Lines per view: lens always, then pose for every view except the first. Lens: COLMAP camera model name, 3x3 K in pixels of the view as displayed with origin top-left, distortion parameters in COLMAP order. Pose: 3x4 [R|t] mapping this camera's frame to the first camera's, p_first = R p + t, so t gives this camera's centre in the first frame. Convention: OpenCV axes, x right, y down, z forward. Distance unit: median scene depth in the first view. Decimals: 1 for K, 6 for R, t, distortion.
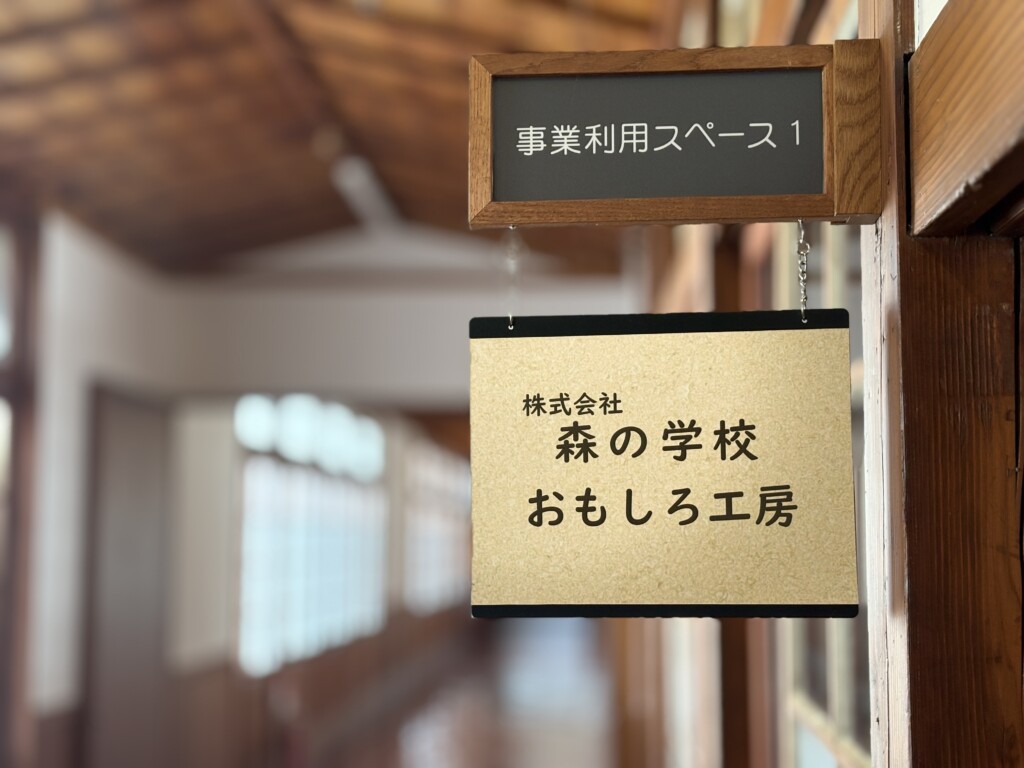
lens RADIAL K [[1537.4, 0, 511.6], [0, 1537.4, 384.0], [0, 0, 1]] dist [0.028546, 0.000000]
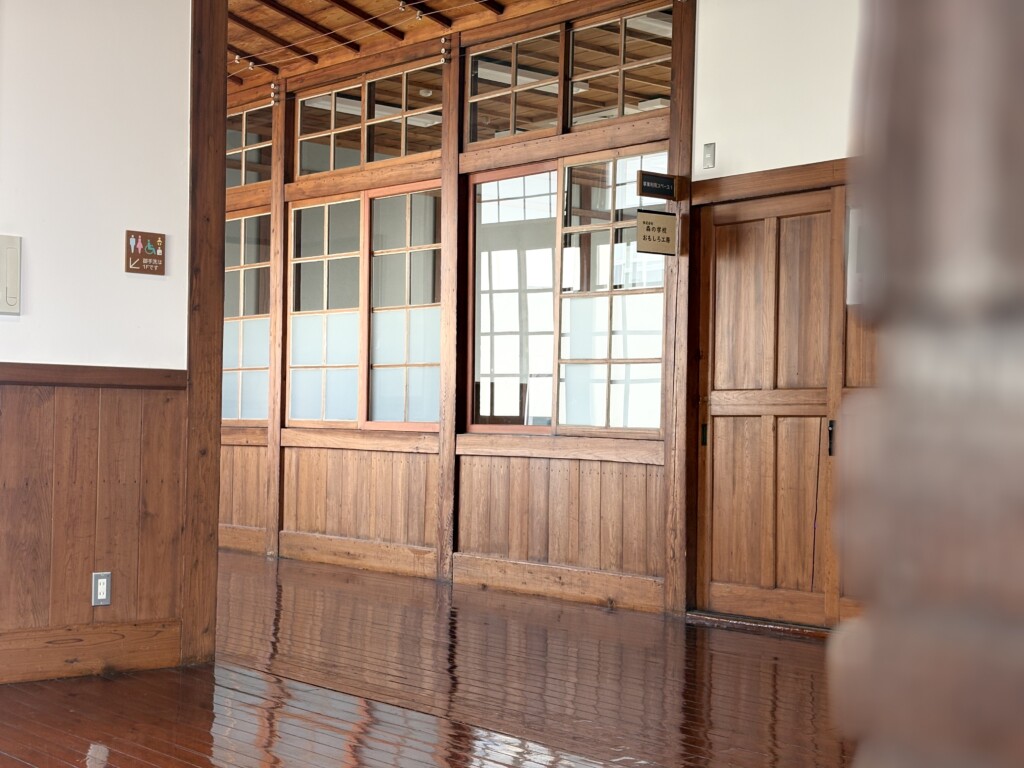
lens RADIAL K [[1537.4, 0, 512.0], [0, 1537.4, 385.7], [0, 0, 1]] dist [0.028546, 0.000000]
pose [[0.686954, 0.020305, 0.726417, -5.457258], [-0.081707, 0.995429, 0.049444, 0.454477], [-0.722093, -0.093320, 0.685473, -3.412713]]
